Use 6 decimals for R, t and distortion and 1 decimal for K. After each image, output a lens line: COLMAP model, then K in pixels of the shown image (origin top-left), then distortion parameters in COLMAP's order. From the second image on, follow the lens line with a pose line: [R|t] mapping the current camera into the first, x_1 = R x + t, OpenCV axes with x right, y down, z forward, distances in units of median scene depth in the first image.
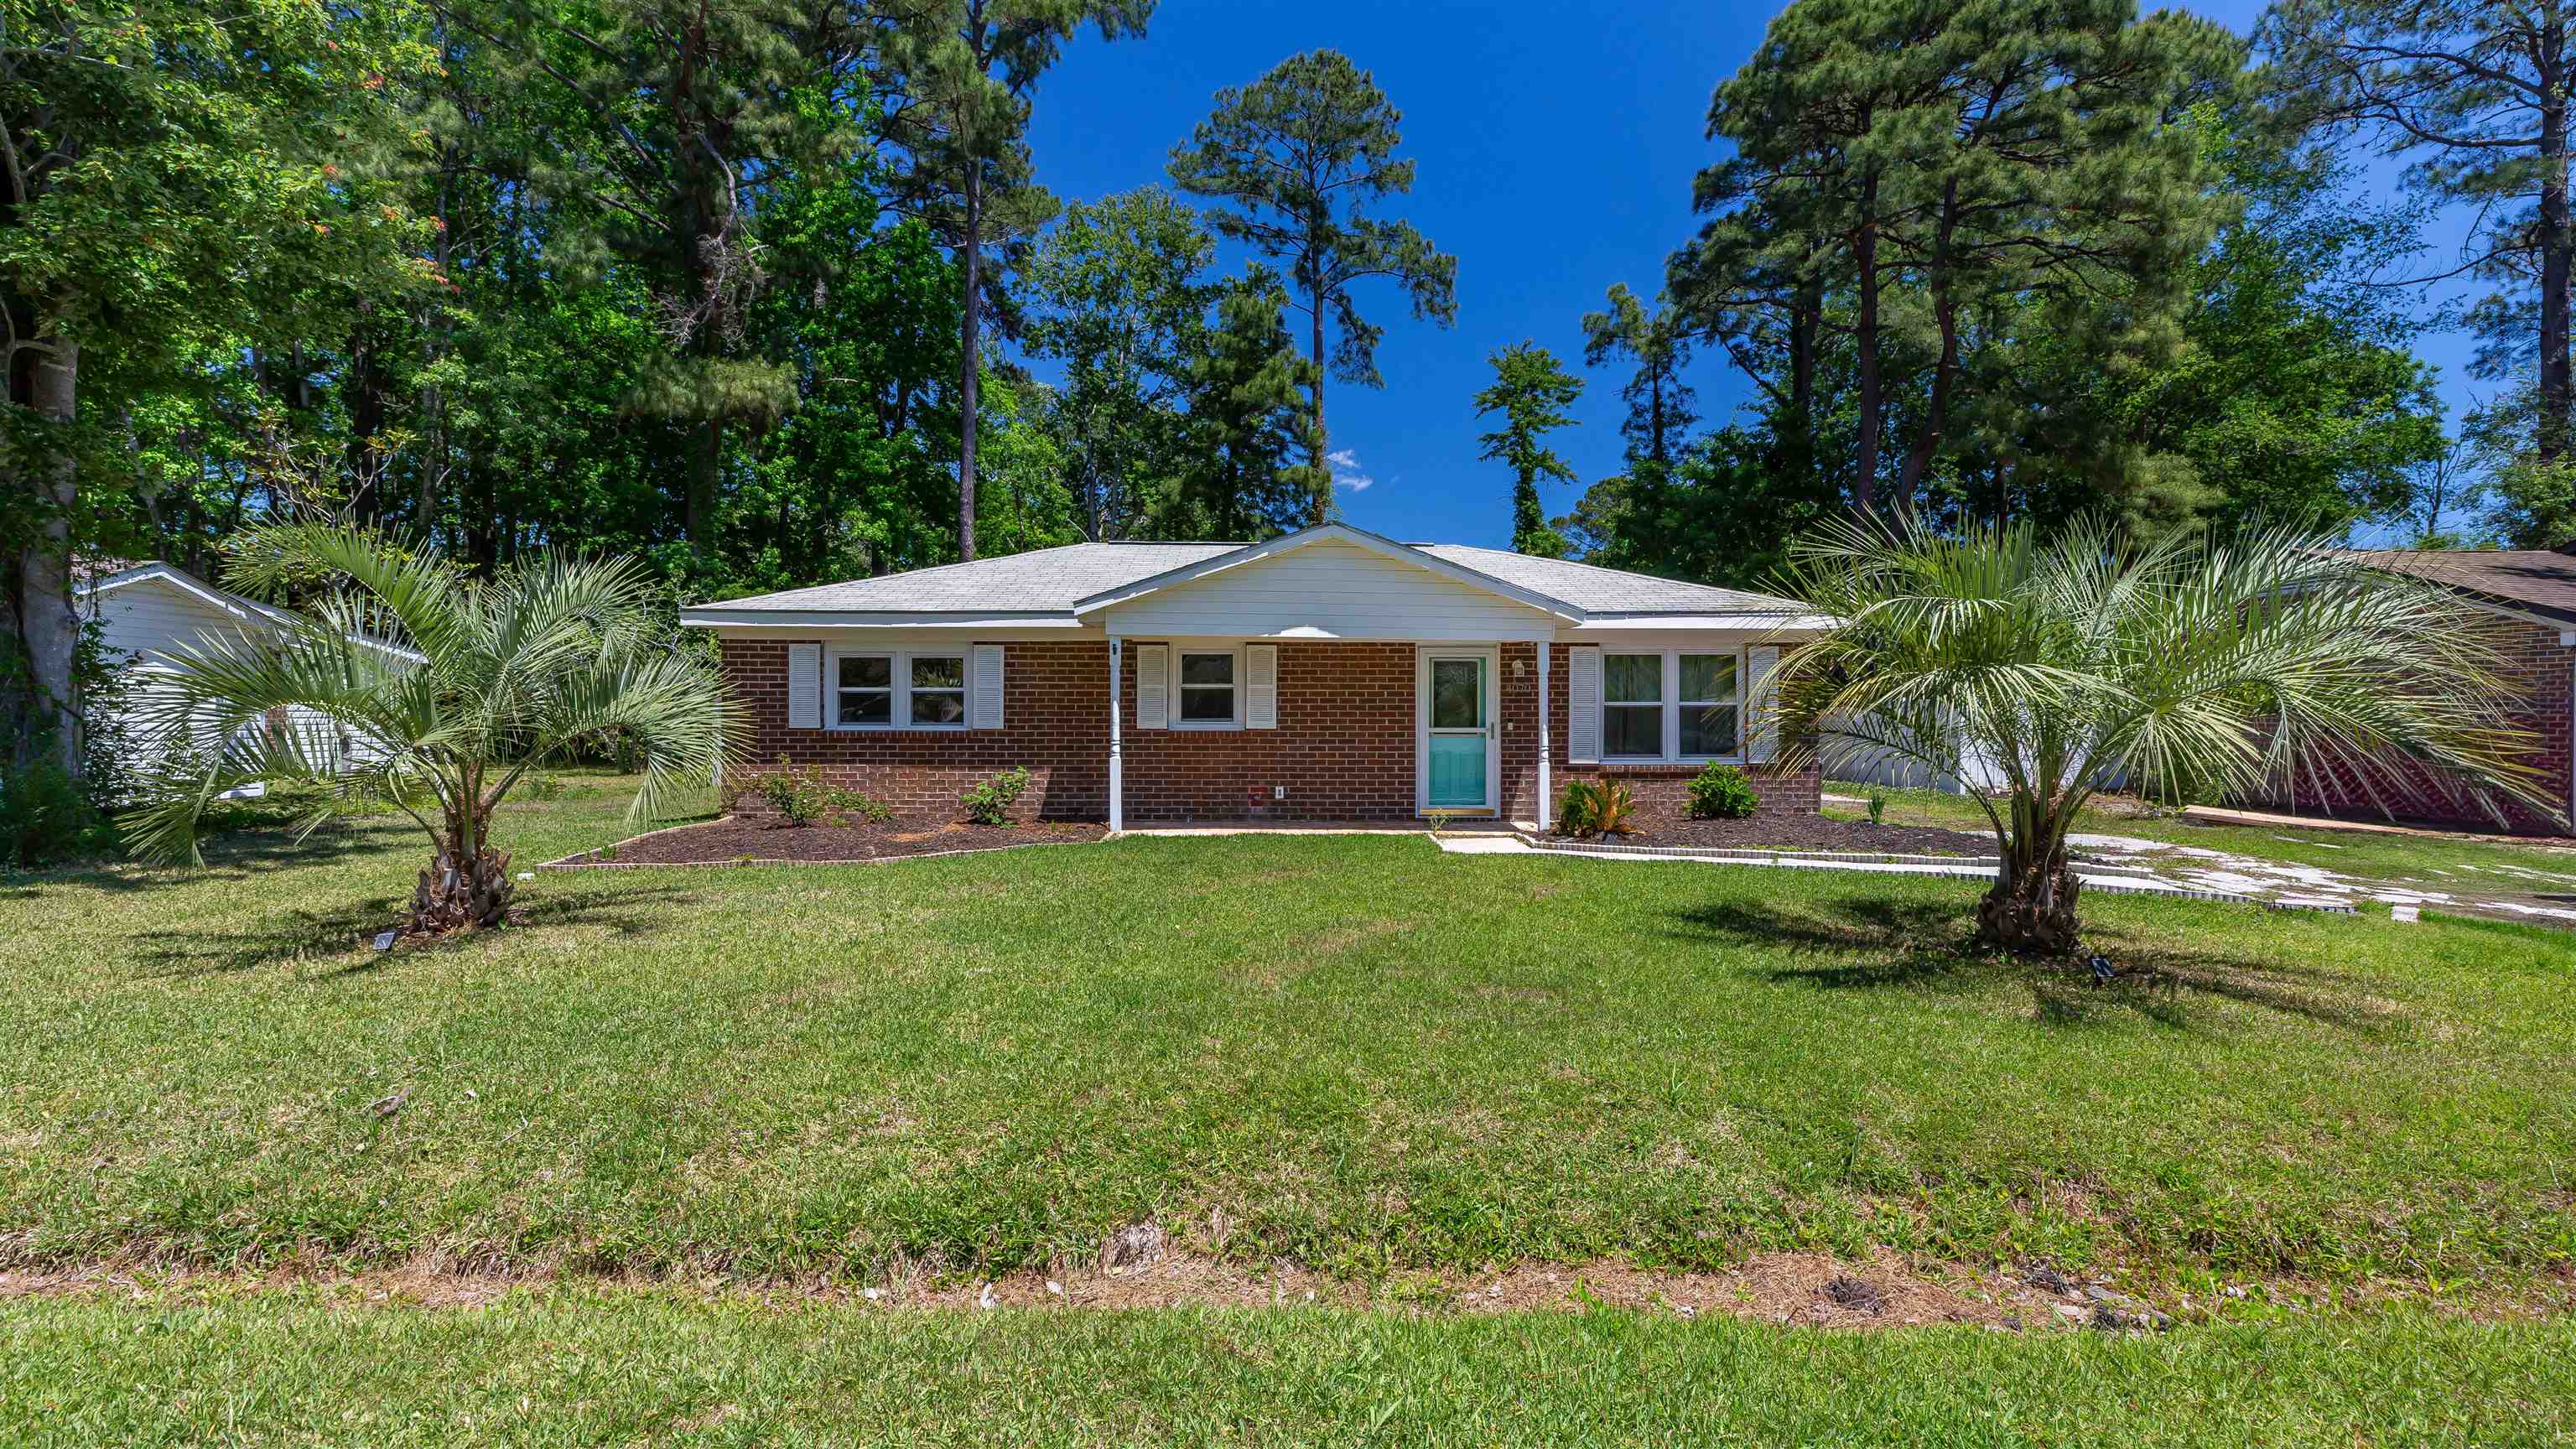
lens RADIAL K [[1161.6, 0, 1290.8], [0, 1161.6, 719.7], [0, 0, 1]] dist [0.003306, -0.000123]
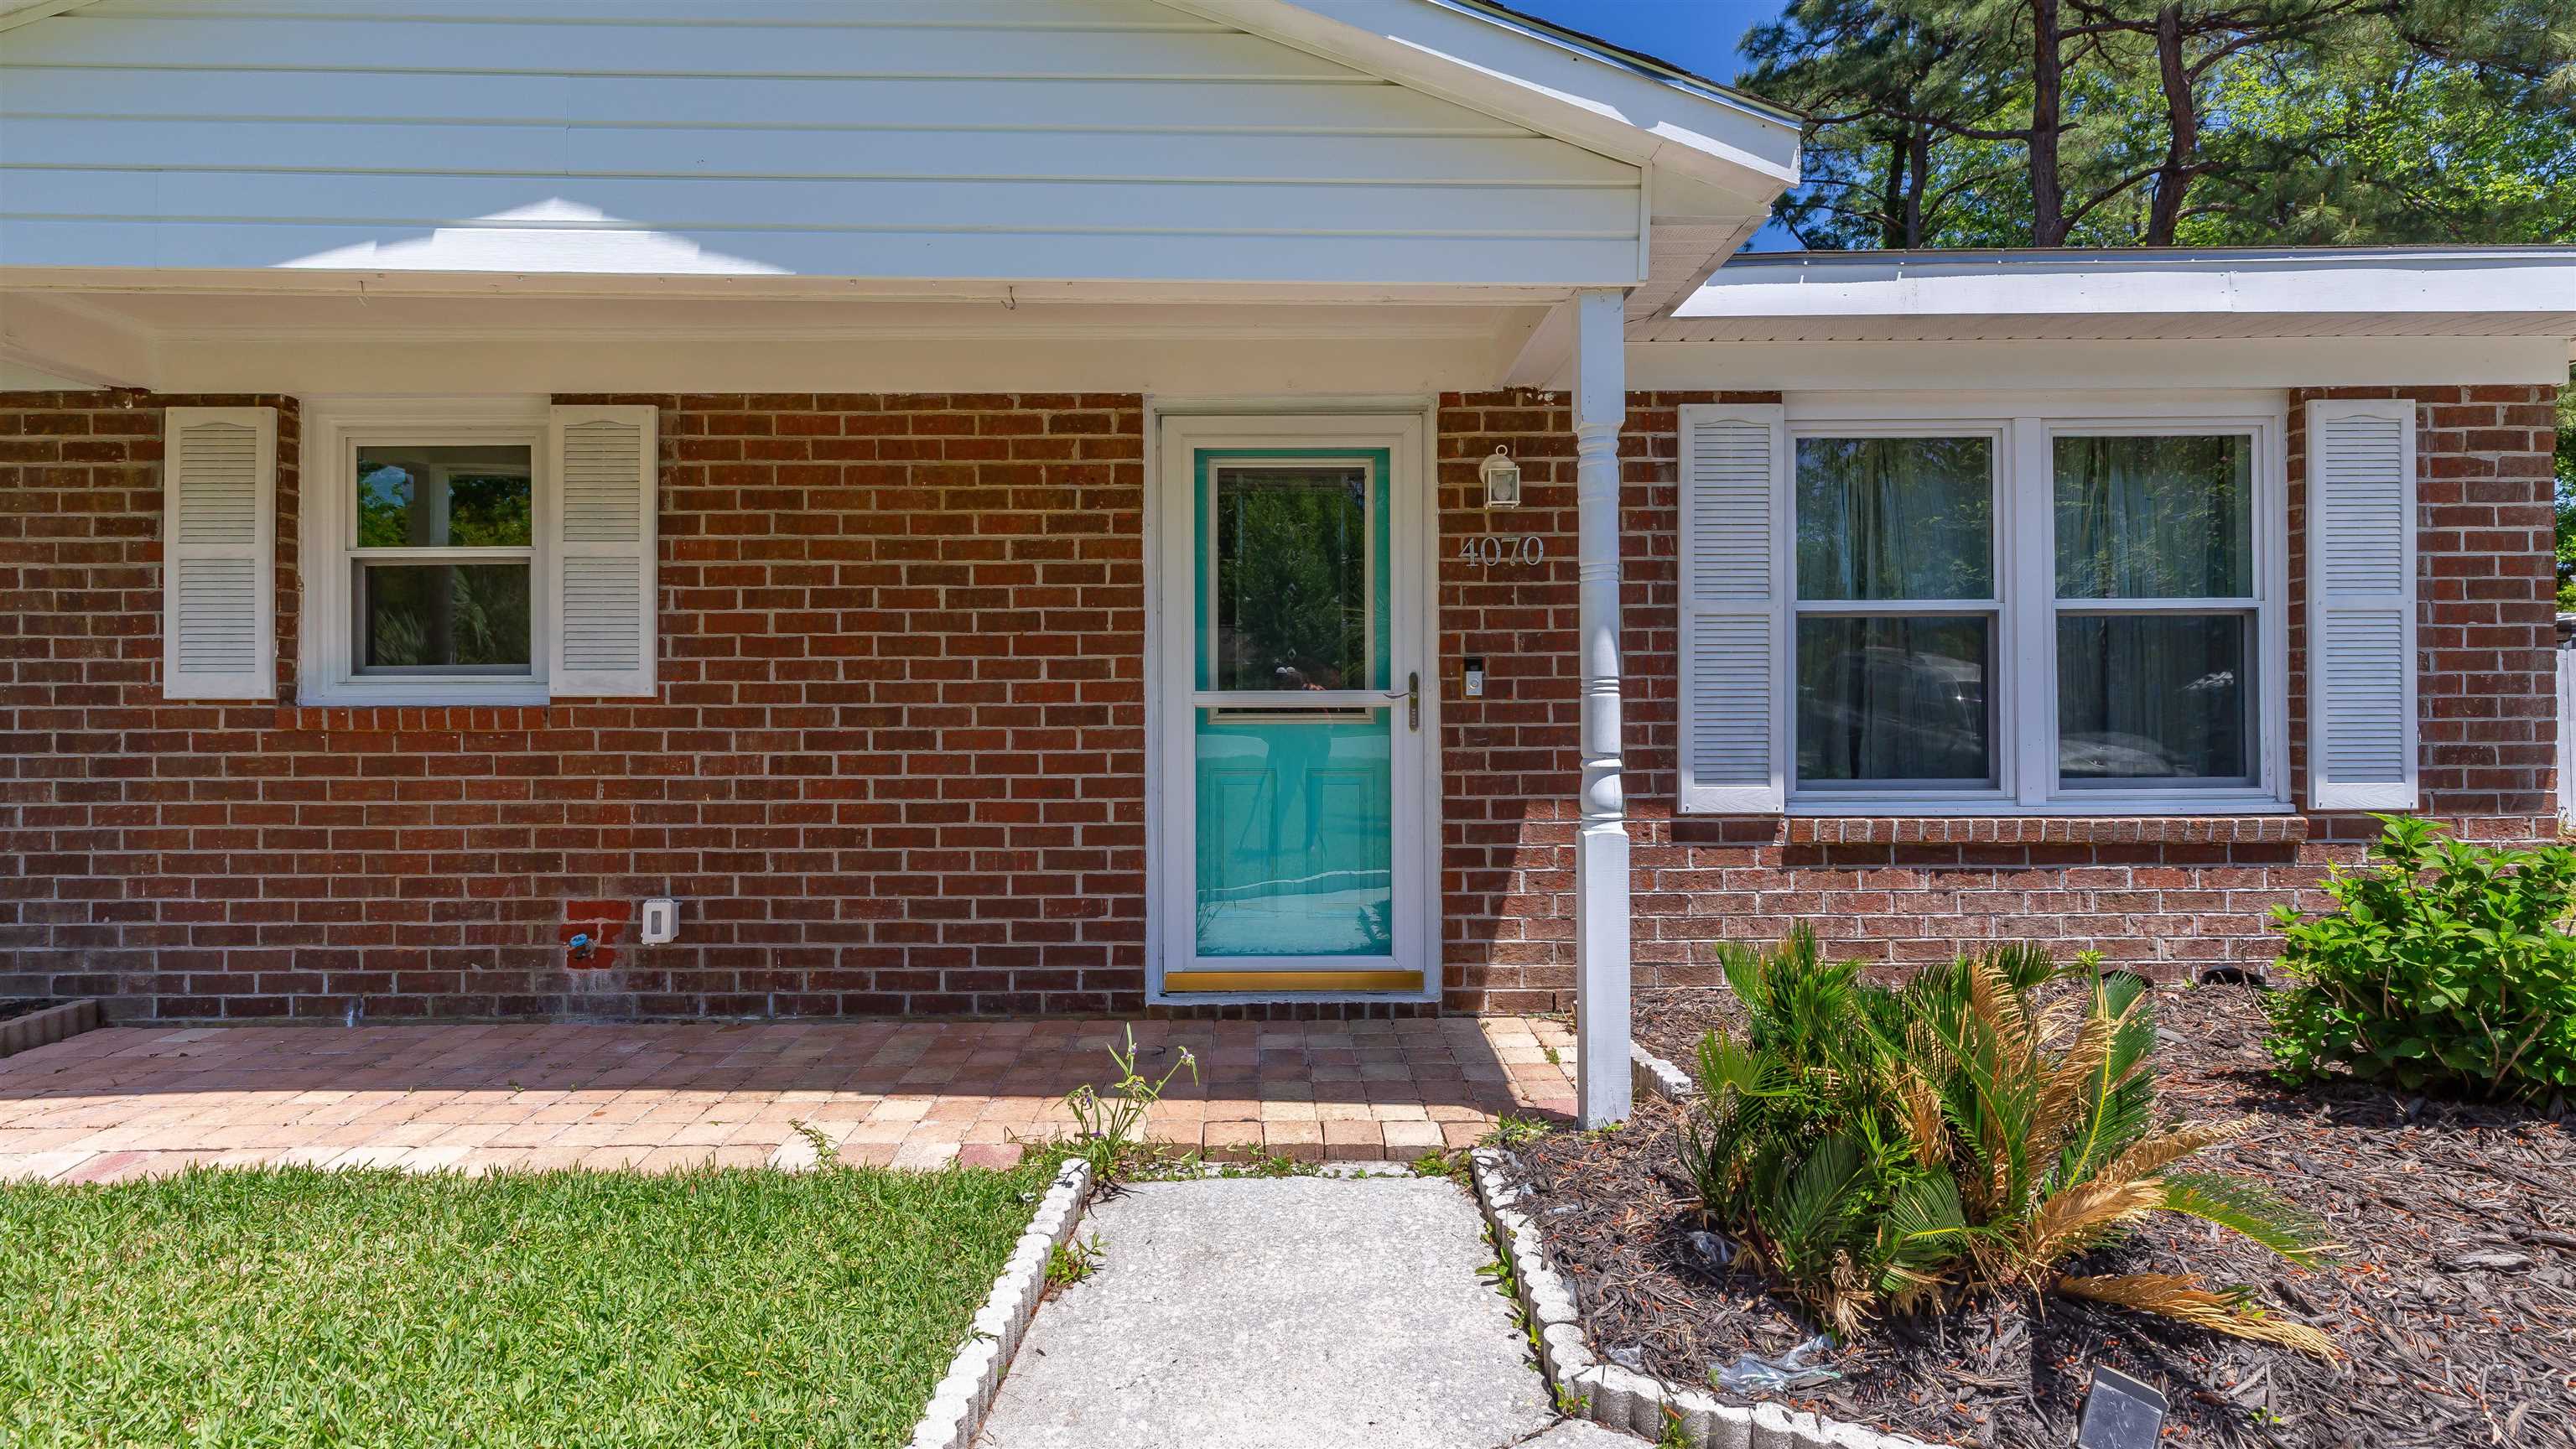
lens RADIAL K [[1161.6, 0, 1290.8], [0, 1161.6, 719.7], [0, 0, 1]] dist [0.003306, -0.000123]
pose [[0.999884, -0.005269, -0.014286, 0.075044], [0.005241, 0.999984, -0.002021, 0.007527], [0.014296, 0.001946, 0.999896, 0.361865]]
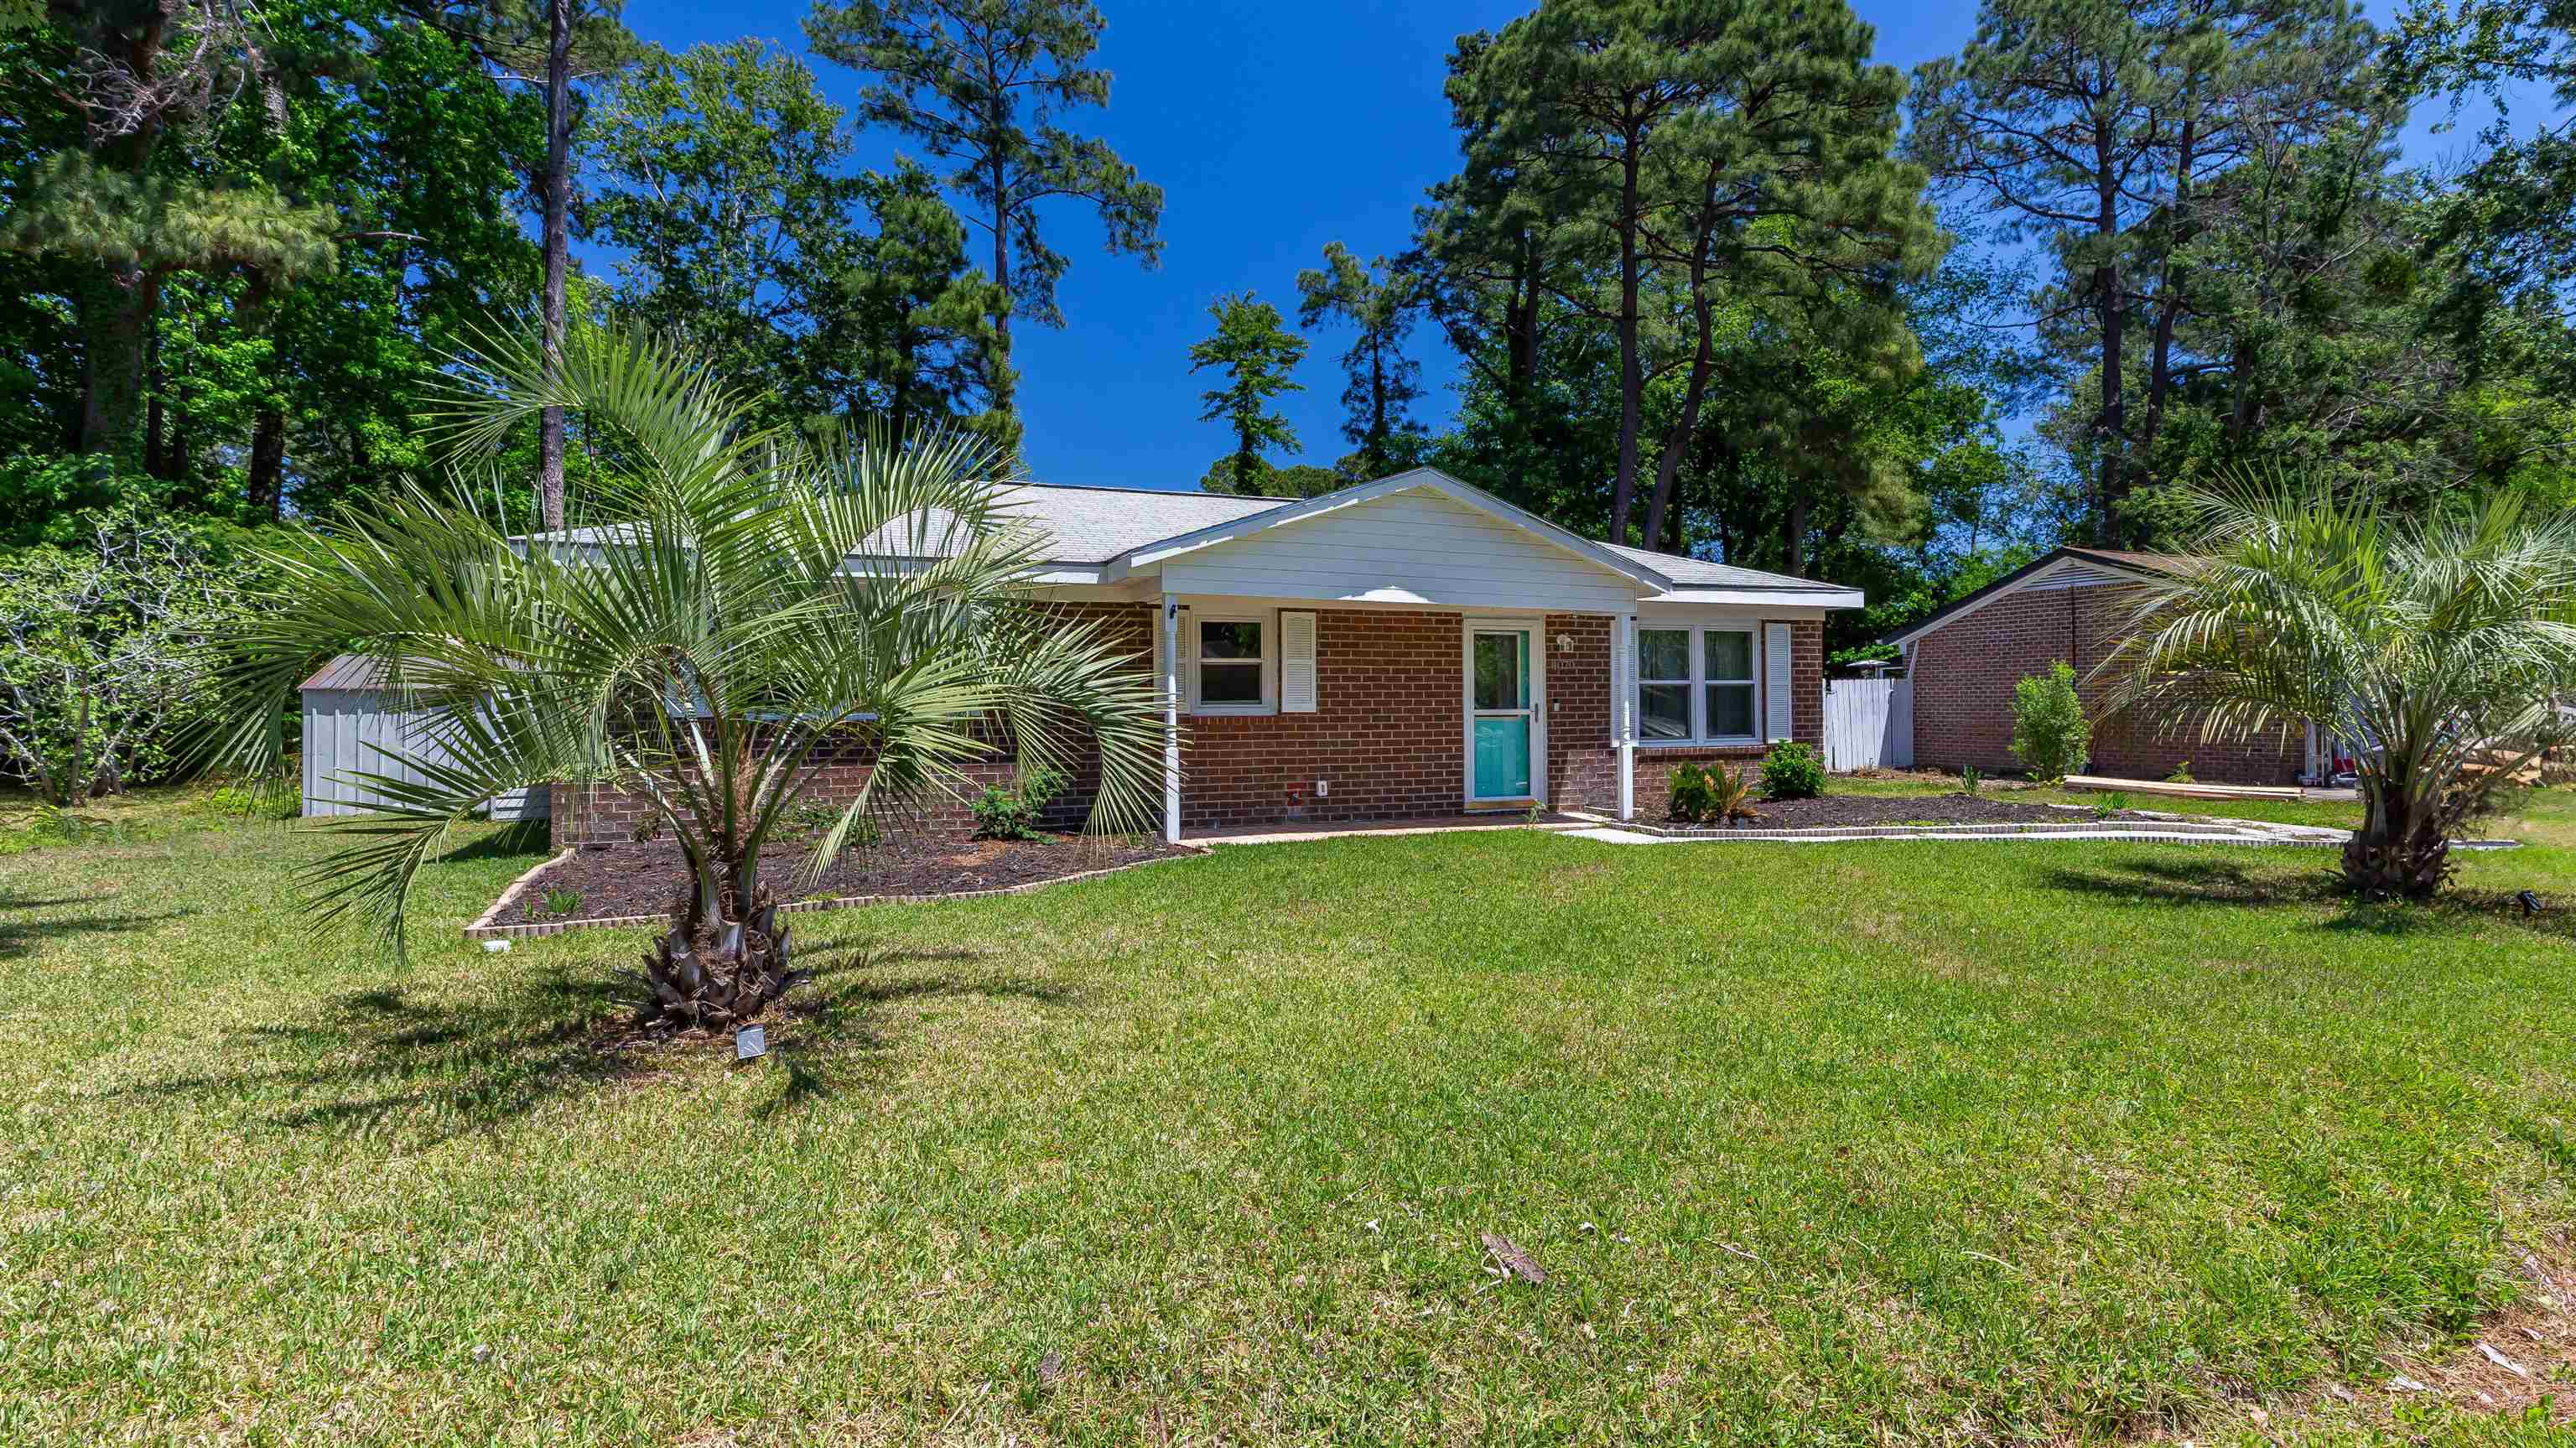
lens RADIAL K [[1302.5, 0, 1354.3], [0, 1302.5, 701.5], [0, 0, 1]] dist [0.011102, -0.022014]
pose [[0.924640, -0.006227, 0.380792, -0.173191], [0.011432, 0.999870, -0.011408, 0.005603], [-0.380671, 0.014902, 0.924590, 0.063044]]
